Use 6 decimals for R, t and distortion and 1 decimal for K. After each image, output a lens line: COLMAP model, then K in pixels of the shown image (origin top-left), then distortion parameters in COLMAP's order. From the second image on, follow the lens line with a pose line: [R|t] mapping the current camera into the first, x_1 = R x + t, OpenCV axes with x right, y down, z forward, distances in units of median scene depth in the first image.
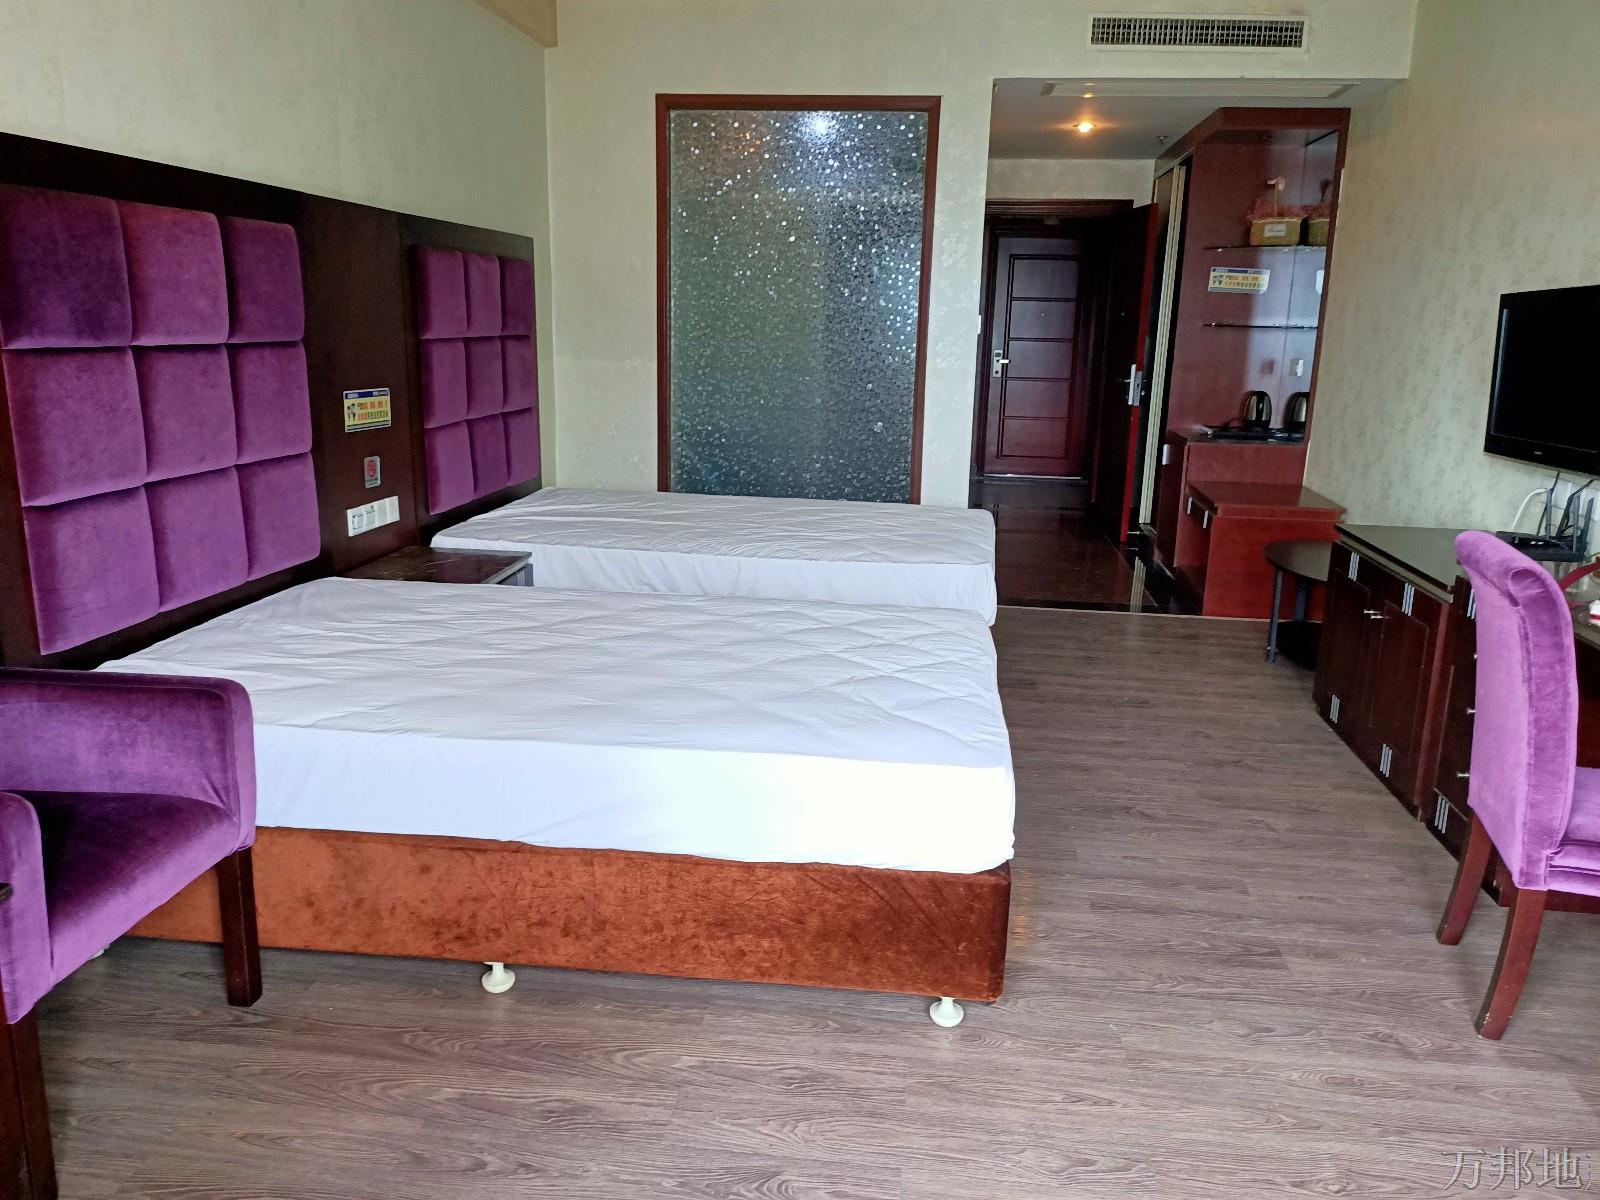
lens RADIAL K [[1213.1, 0, 804.5], [0, 1213.1, 605.5], [0, 0, 1]] dist [0.034052, -0.024113]
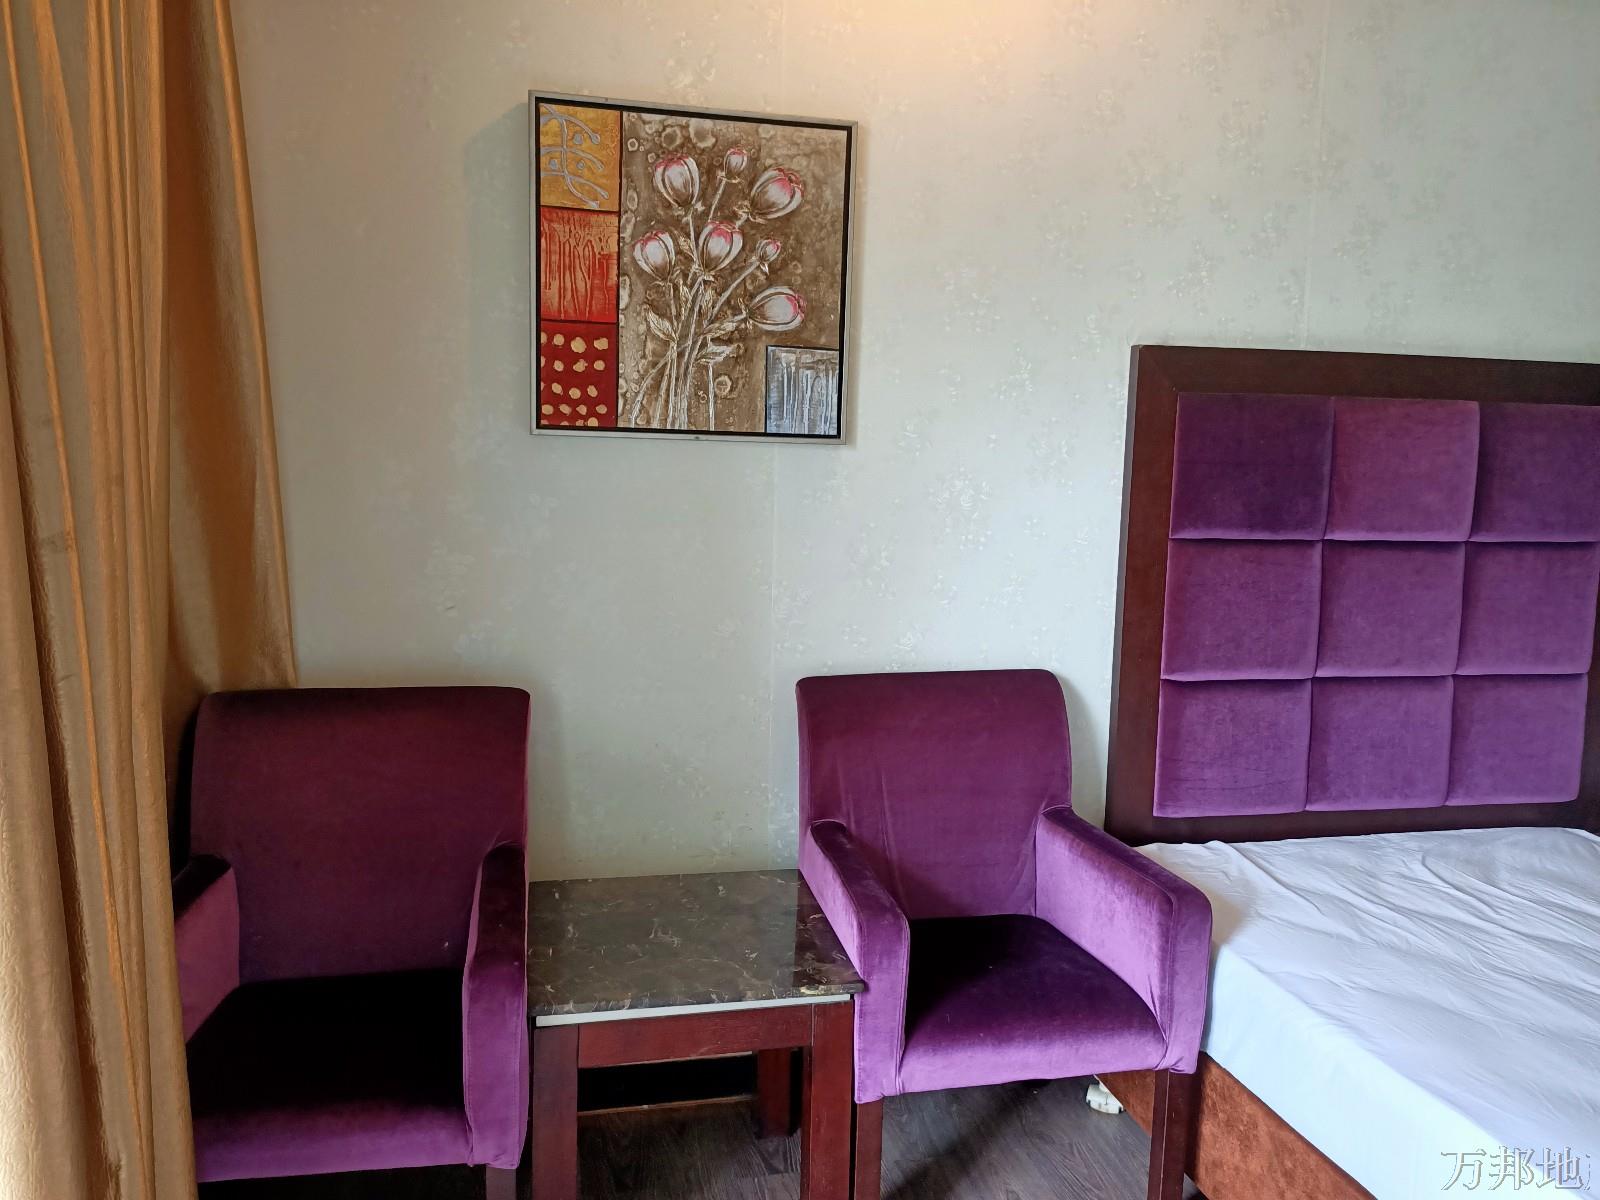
lens RADIAL K [[1213.1, 0, 805.4], [0, 1213.1, 605.2], [0, 0, 1]] dist [0.034052, -0.024113]
pose [[0.329391, 0.100913, -0.938786, 0.232942], [-0.235737, 0.971574, 0.021725, -0.081583], [0.914292, 0.214150, 0.343816, 0.284478]]
